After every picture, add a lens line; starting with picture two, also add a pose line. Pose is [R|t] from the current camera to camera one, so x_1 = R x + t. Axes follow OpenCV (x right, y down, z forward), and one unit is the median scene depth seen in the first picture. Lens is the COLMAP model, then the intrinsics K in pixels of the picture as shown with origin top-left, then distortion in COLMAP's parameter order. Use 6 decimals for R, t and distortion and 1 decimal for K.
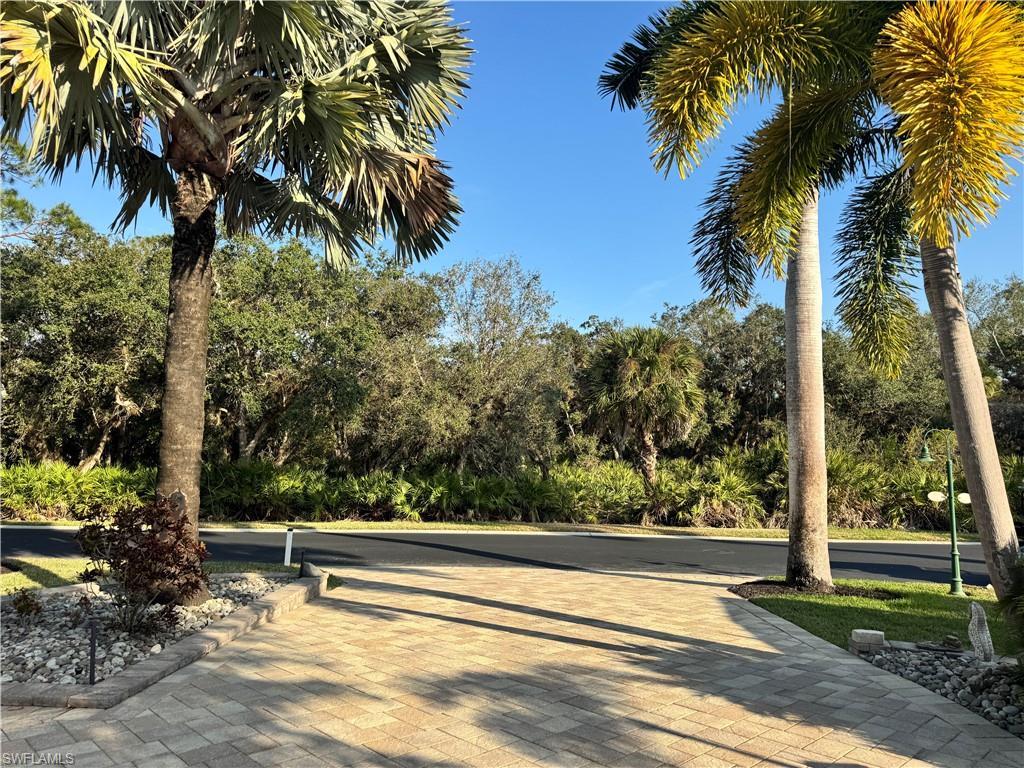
lens RADIAL K [[710.6, 0, 510.8], [0, 710.6, 353.6], [0, 0, 1]] dist [0.085823, 0.000014]
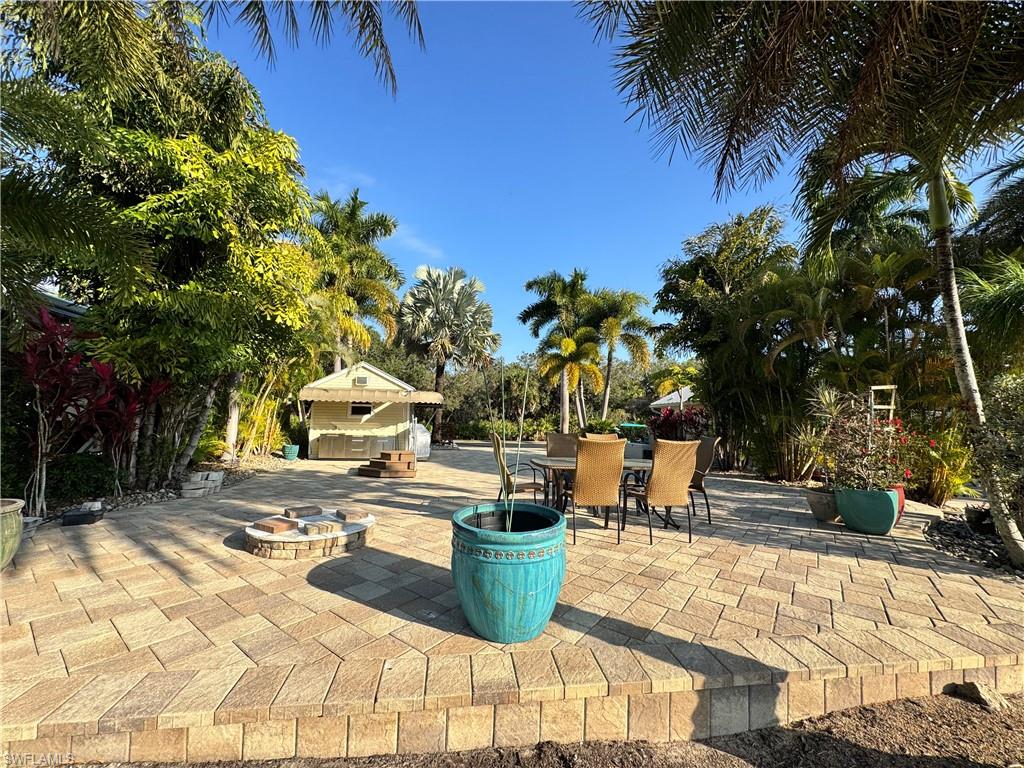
lens RADIAL K [[408.0, 0, 509.7], [0, 408.0, 384.3], [0, 0, 1]] dist [-0.002891, 0.000521]
pose [[0.979287, 0.025470, 0.200868, -0.164542], [-0.036982, 0.997868, 0.053769, -0.068217], [-0.199070, -0.060084, 0.978142, -0.531103]]
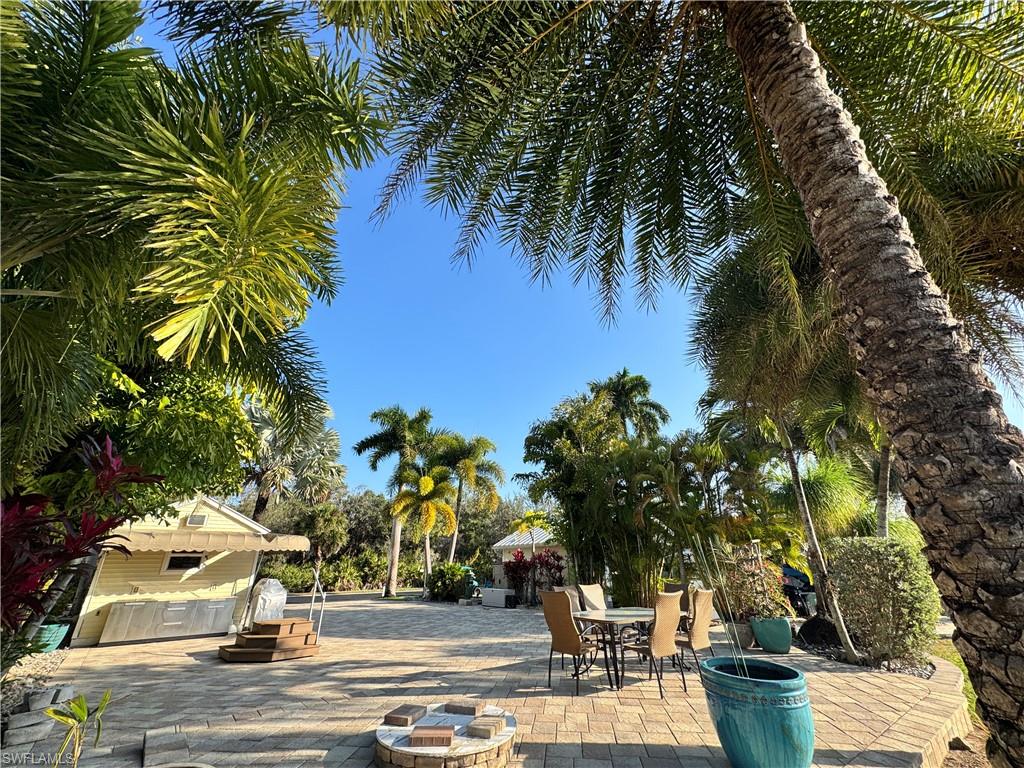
lens RADIAL K [[408.0, 0, 509.7], [0, 408.0, 384.3], [0, 0, 1]] dist [-0.002891, 0.000521]
pose [[0.756629, 0.244011, 0.606606, -0.285863], [-0.076401, 0.954392, -0.288614, -0.073298], [-0.649366, 0.172029, 0.740763, -0.501037]]
